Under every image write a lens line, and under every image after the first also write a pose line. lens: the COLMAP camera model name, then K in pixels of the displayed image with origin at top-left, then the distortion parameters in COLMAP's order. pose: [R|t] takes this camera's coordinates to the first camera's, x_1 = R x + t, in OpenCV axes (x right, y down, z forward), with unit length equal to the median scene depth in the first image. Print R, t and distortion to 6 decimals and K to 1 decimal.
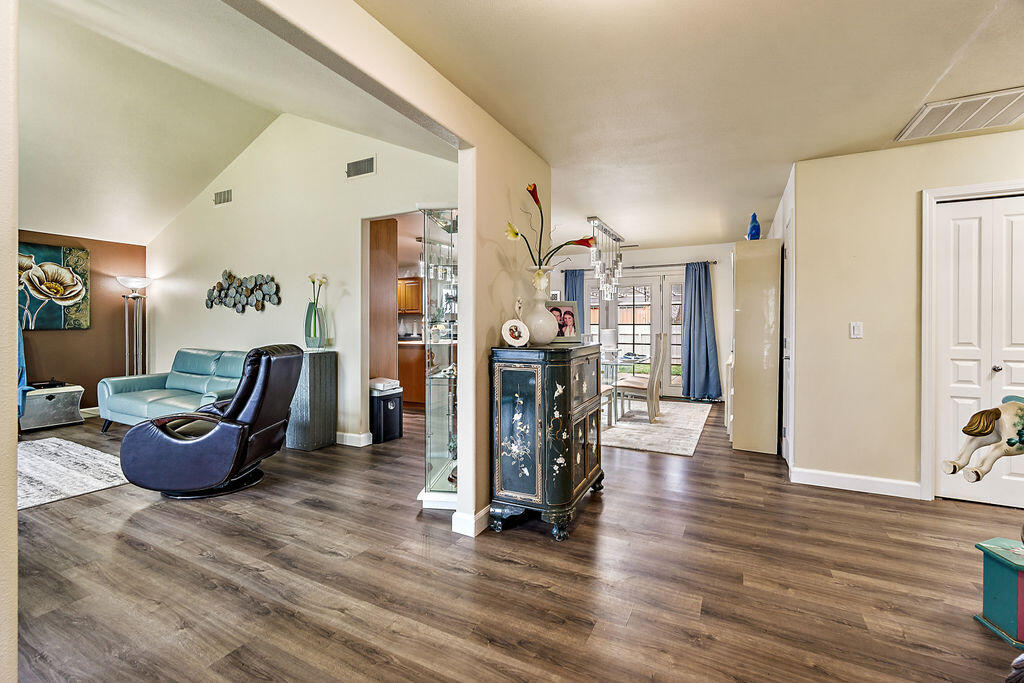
lens RADIAL K [[441.0, 0, 507.3], [0, 441.0, 328.3], [0, 0, 1]] dist [-0.000767, 0.000215]
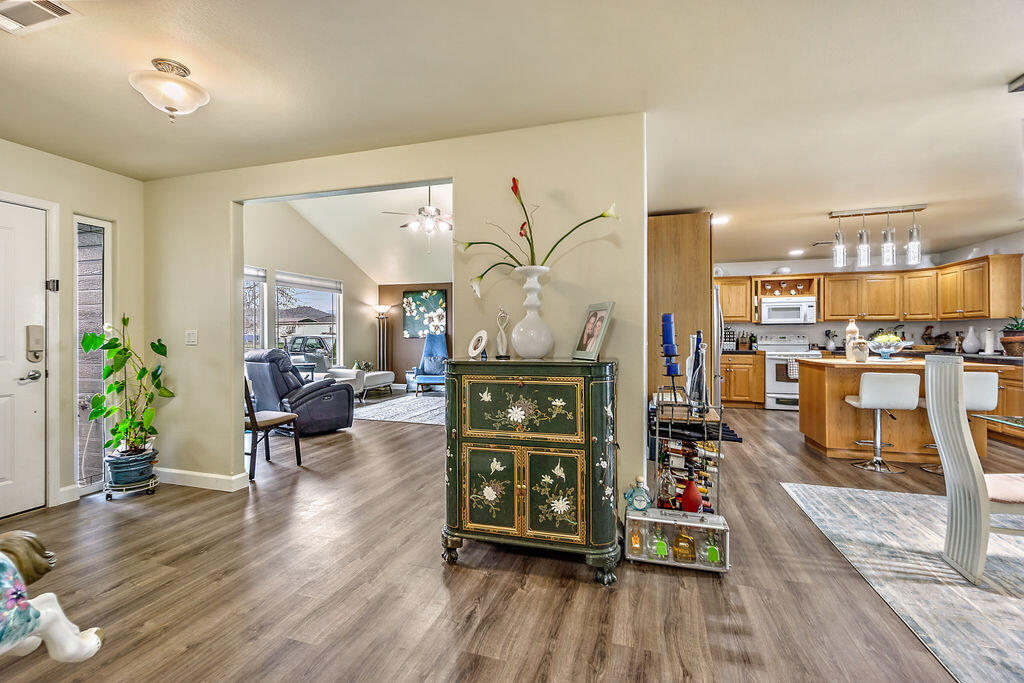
lens RADIAL K [[451.5, 0, 507.9], [0, 451.5, 331.0], [0, 0, 1]] dist [0.001084, 0.000327]
pose [[0.192423, -0.007479, -0.981284, 0.386543], [-0.009440, 0.999911, -0.009472, -0.002644], [0.981267, 0.011086, 0.192335, 0.327572]]
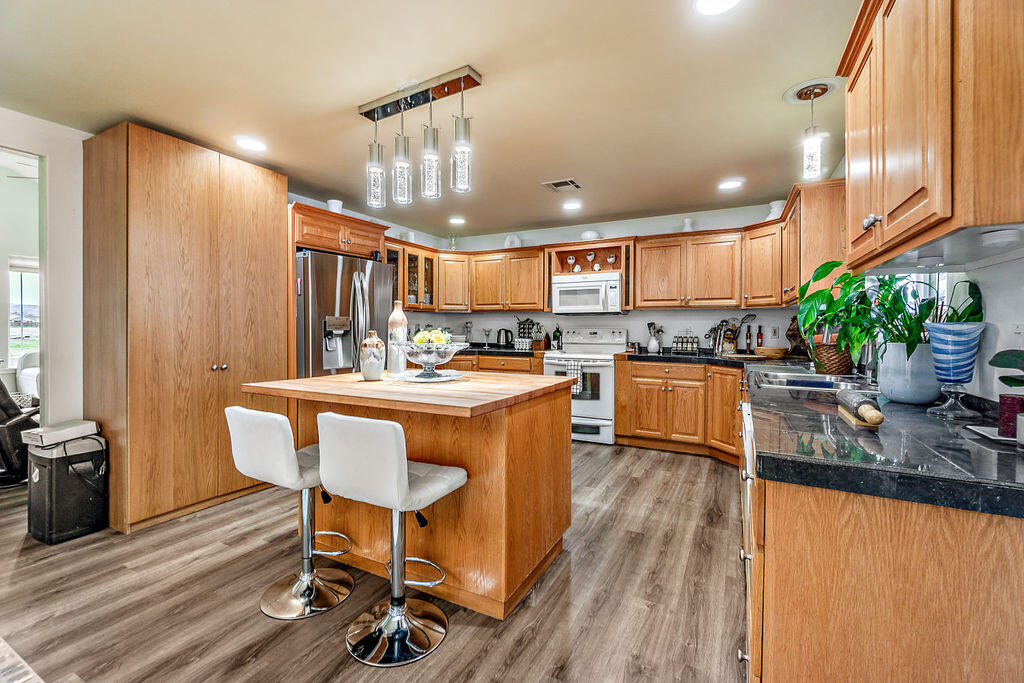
lens RADIAL K [[441.0, 0, 507.3], [0, 441.0, 328.3], [0, 0, 1]] dist [-0.000767, 0.000215]
pose [[-0.002590, 0.001346, -0.999996, 0.179948], [-0.014990, 0.999887, 0.001385, -0.010844], [0.999884, 0.014994, -0.002570, 1.063218]]
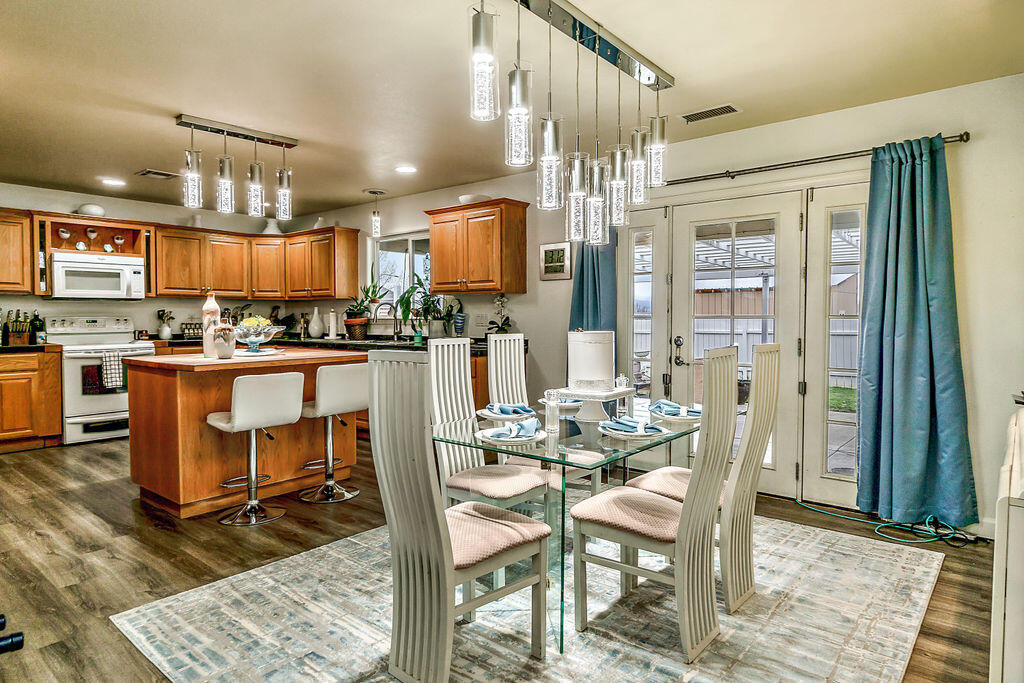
lens RADIAL K [[595.9, 0, 506.2], [0, 595.9, 335.3], [0, 0, 1]] dist [-0.002282, 0.000810]
pose [[0.978240, 0.007155, -0.207354, 0.216533], [-0.002671, 0.999757, 0.021899, -0.003932], [0.207460, -0.020869, 0.978021, 0.462529]]
